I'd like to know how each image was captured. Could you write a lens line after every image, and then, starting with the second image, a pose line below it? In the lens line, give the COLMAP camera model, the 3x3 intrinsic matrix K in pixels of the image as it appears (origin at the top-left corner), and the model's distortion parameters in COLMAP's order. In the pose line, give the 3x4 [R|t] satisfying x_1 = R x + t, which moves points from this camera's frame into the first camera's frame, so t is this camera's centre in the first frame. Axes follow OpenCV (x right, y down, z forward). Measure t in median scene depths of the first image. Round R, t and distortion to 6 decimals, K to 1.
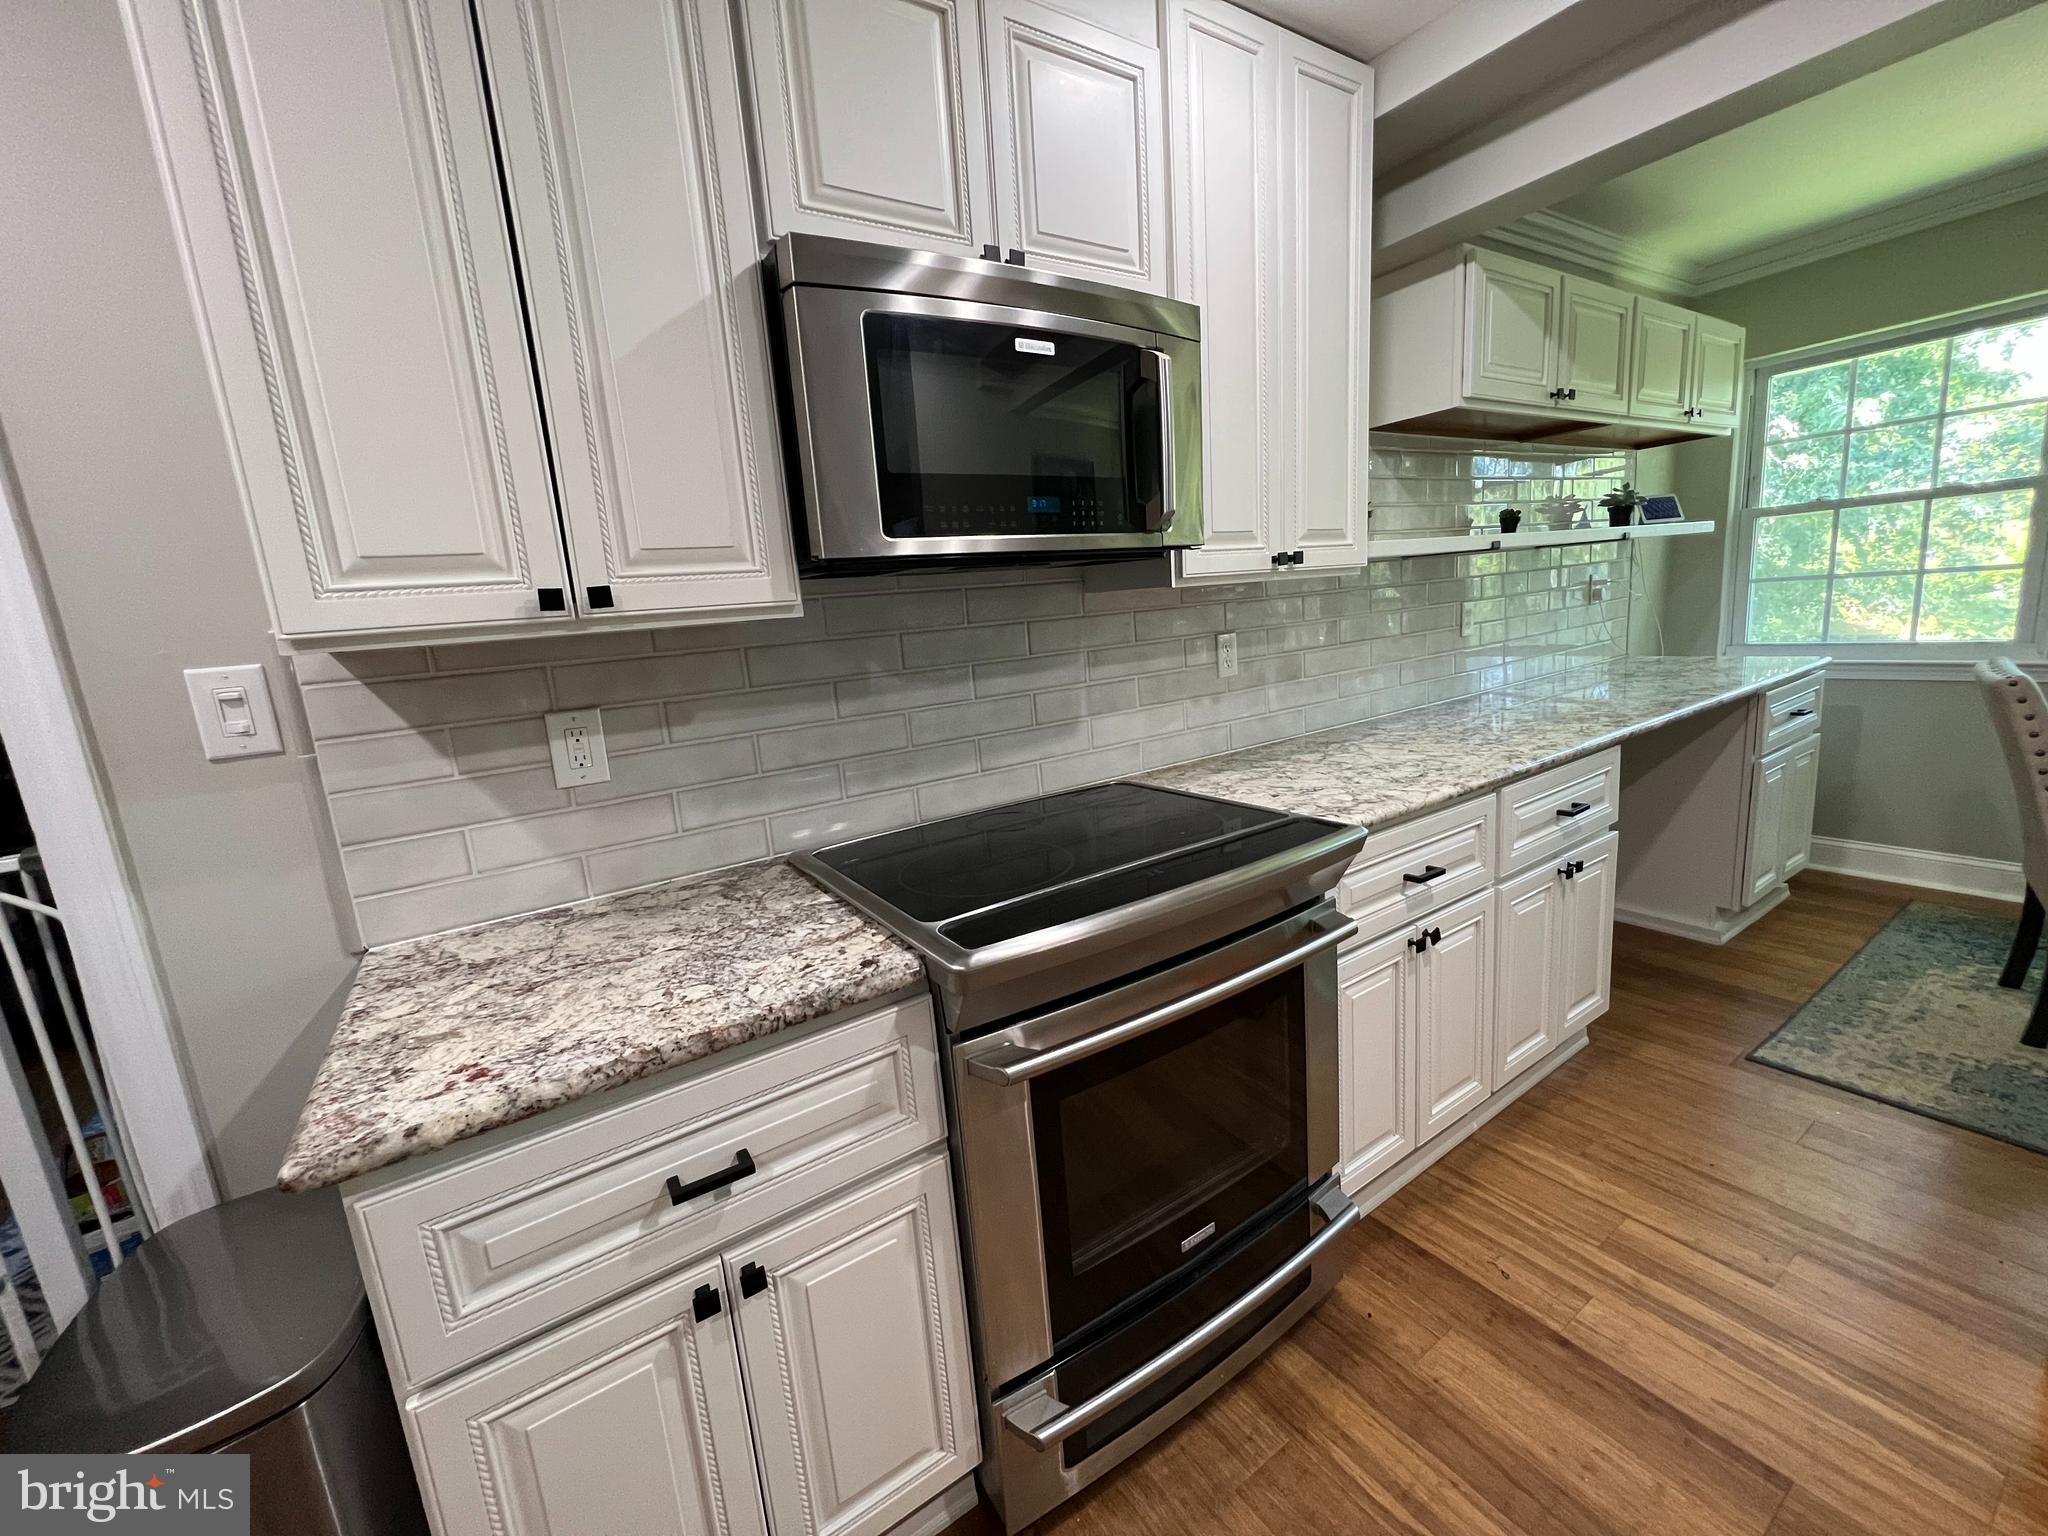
lens RADIAL K [[822.5, 0, 1015.1], [0, 822.5, 767.1], [0, 0, 1]] dist [0.003917, 0.000181]
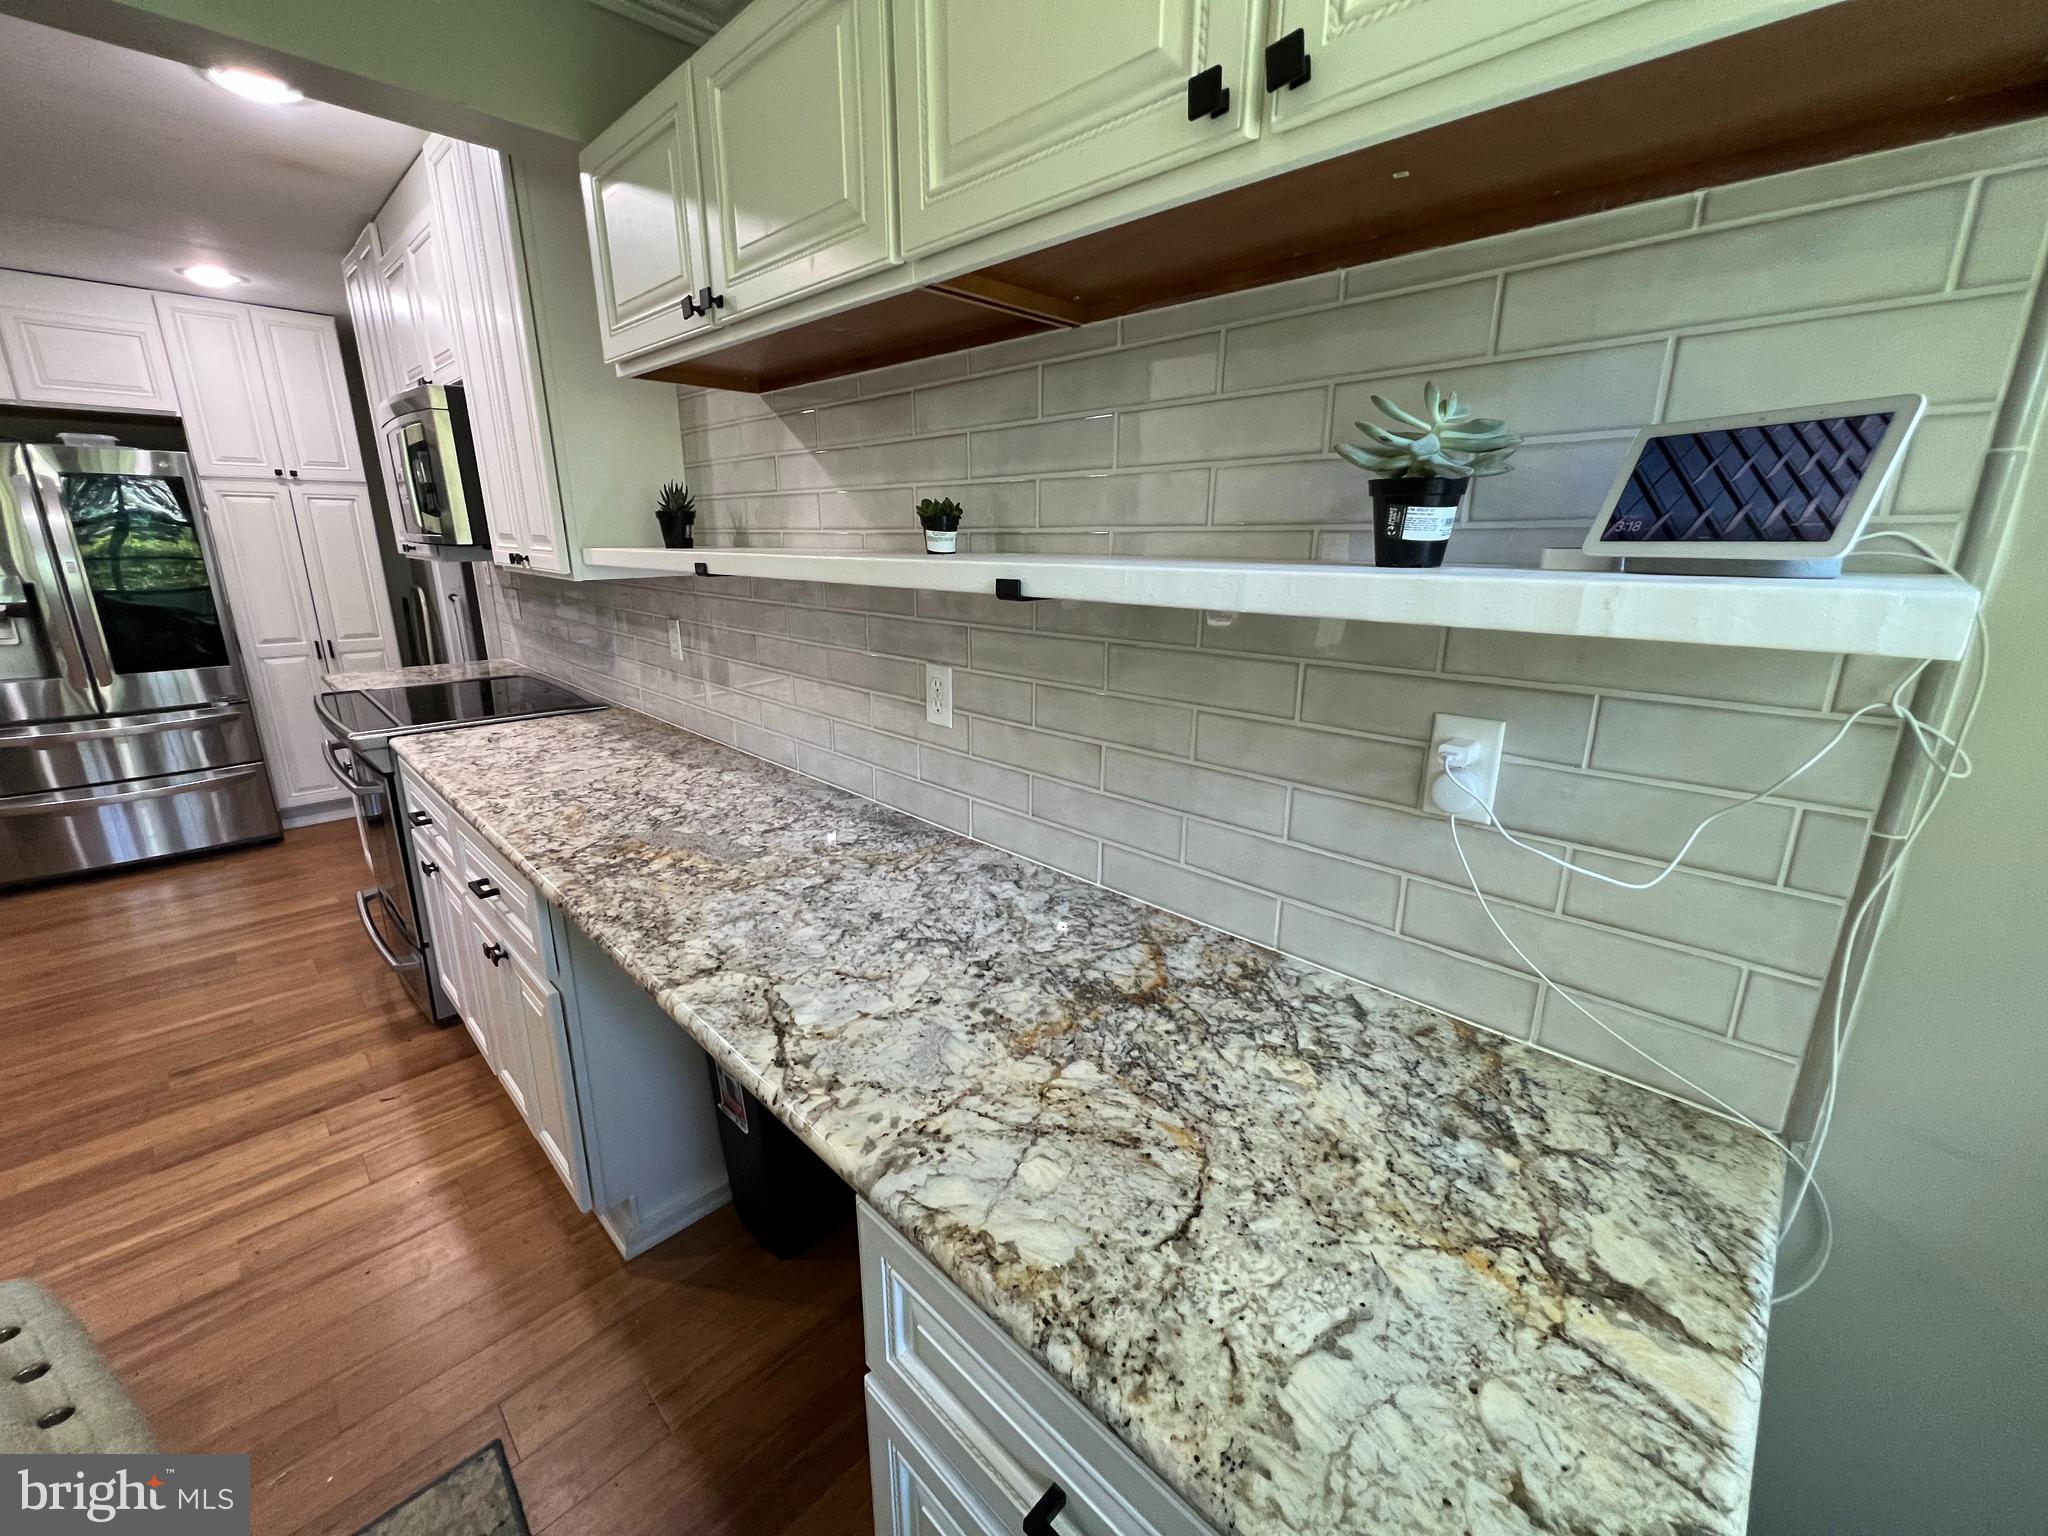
lens RADIAL K [[822.5, 0, 1030.9], [0, 822.5, 754.6], [0, 0, 1]] dist [0.003917, 0.000181]
pose [[0.225733, 0.329616, -0.916732, 2.083906], [-0.208947, 0.935503, 0.284914, -0.578785], [0.951518, 0.127233, 0.280046, 1.713070]]
